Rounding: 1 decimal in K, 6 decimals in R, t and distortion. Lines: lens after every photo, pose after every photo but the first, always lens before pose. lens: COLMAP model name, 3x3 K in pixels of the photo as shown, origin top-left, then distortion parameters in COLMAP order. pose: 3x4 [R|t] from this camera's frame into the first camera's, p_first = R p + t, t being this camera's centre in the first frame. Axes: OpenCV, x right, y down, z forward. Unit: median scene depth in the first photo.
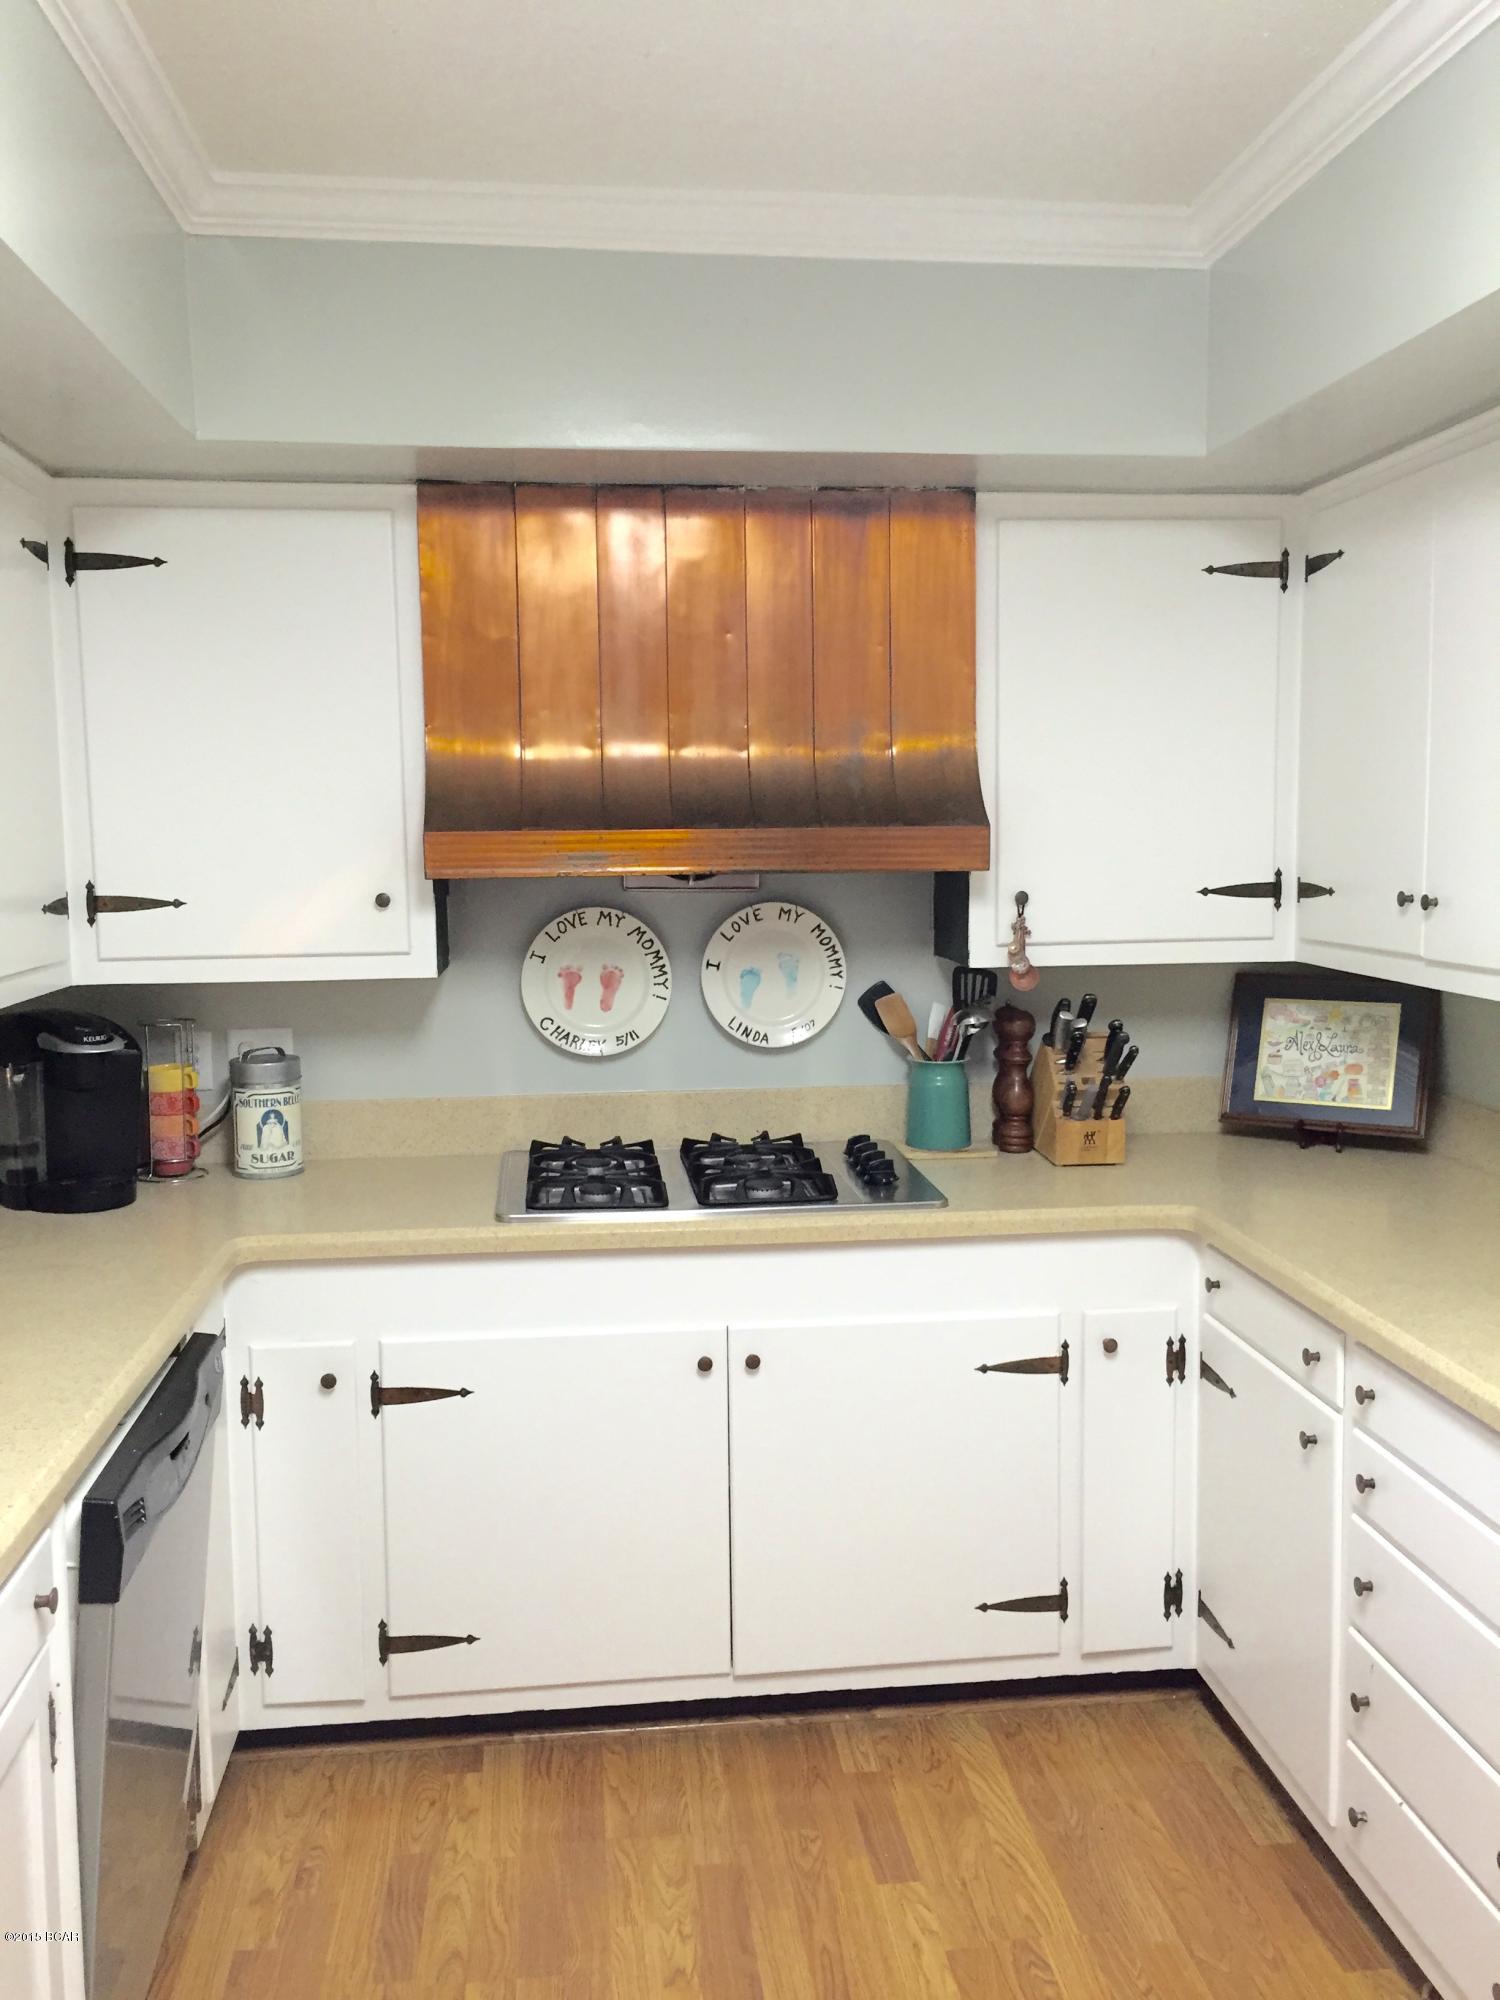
lens RADIAL K [[1705.8, 0, 764.1], [0, 1705.8, 1015.4], [0, 0, 1]] dist [0.069510, -0.096292]
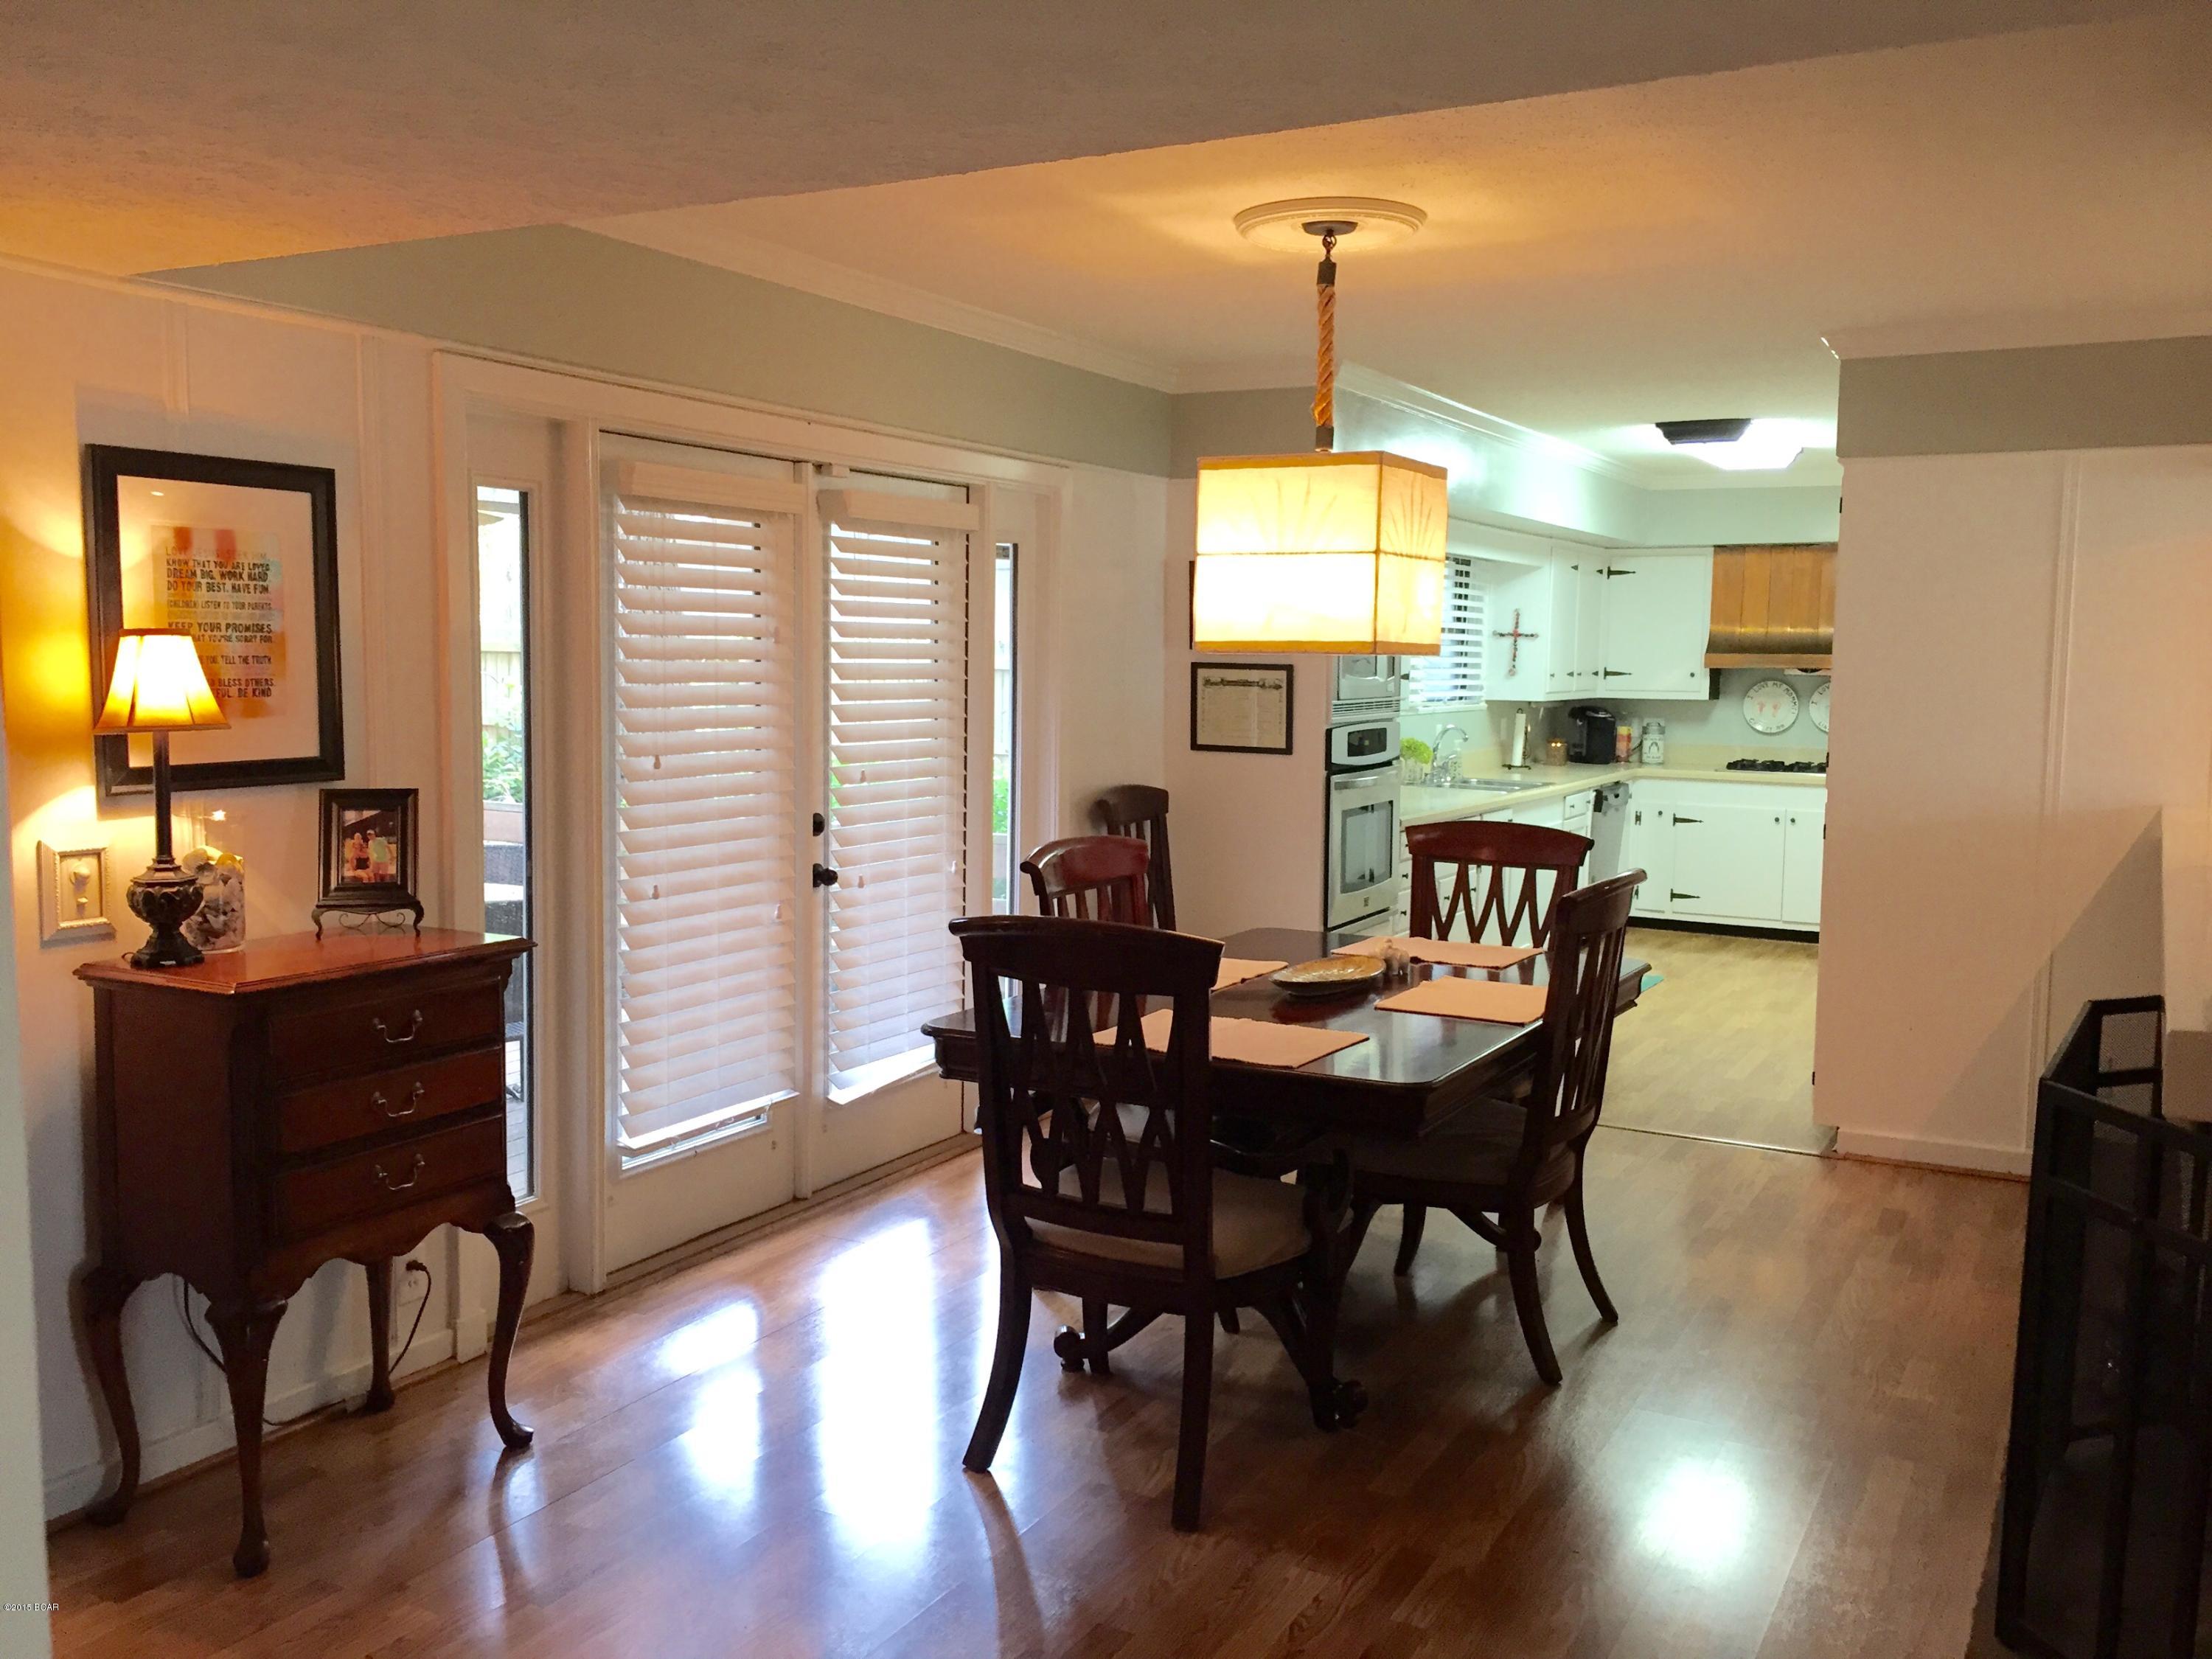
lens RADIAL K [[1886.7, 0, 1111.3], [0, 1886.7, 822.0], [0, 0, 1]] dist [0.069510, -0.096292]
pose [[0.816759, 0.072549, -0.572399, 0.934065], [-0.084500, 0.996407, 0.005717, 0.276984], [0.570757, 0.043698, 0.819955, -2.500984]]
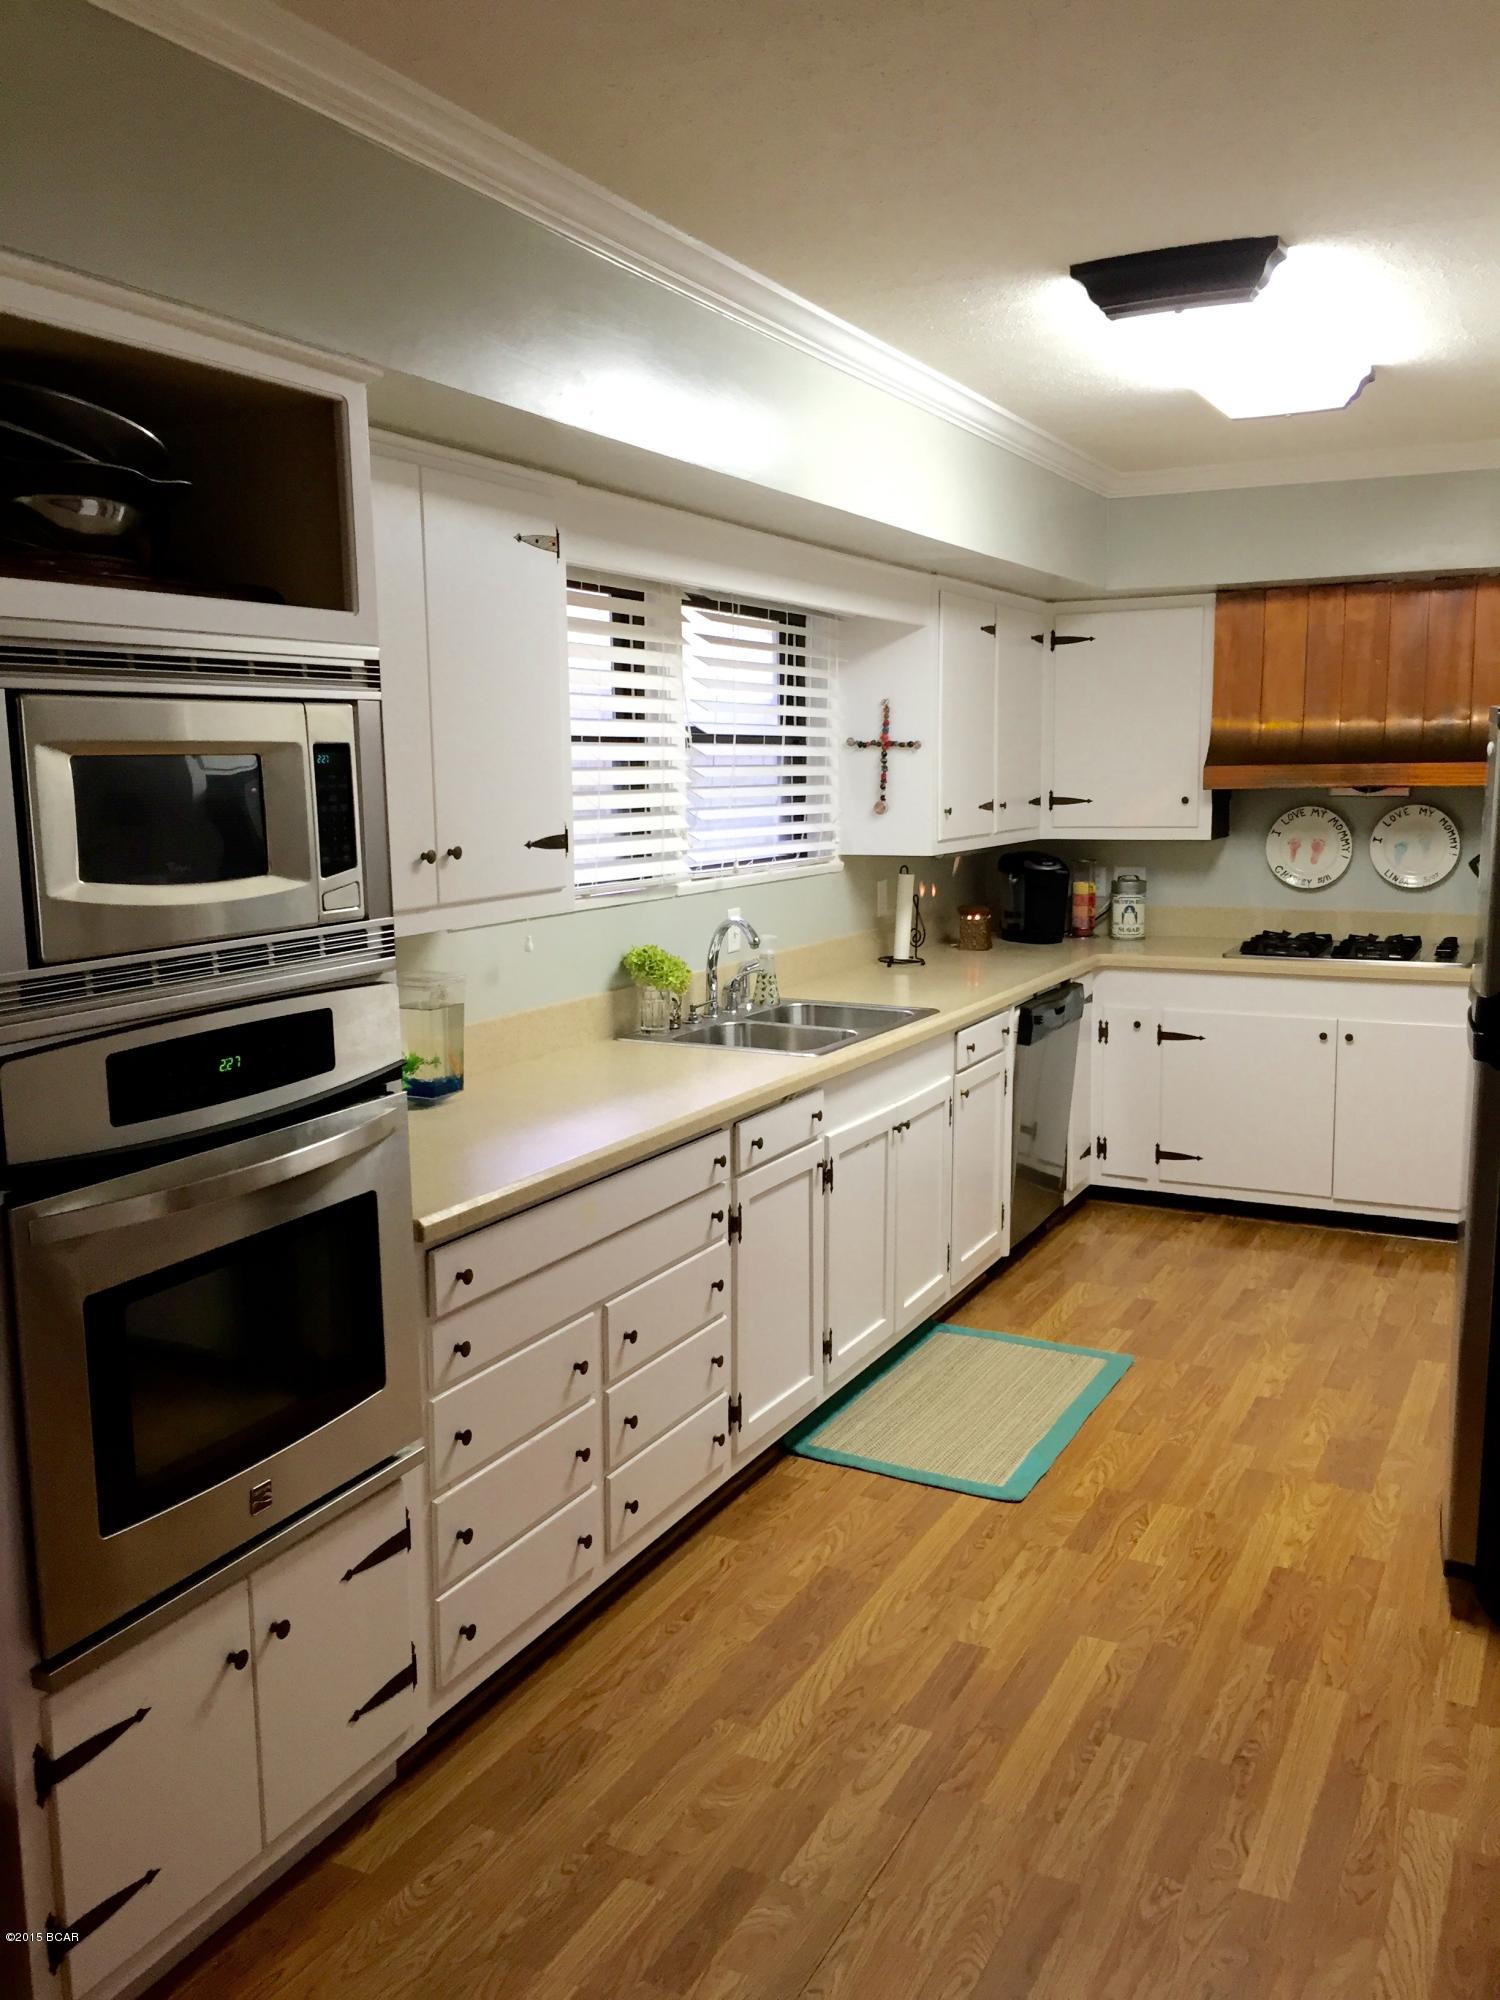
lens RADIAL K [[1705.8, 0, 742.0], [0, 1705.8, 1002.2], [0, 0, 1]] dist [0.069510, -0.096292]
pose [[0.835305, 0.076464, -0.544443, 0.454117], [-0.057311, 0.996996, 0.052093, 0.094042], [0.546791, -0.012311, 0.837179, -0.970420]]
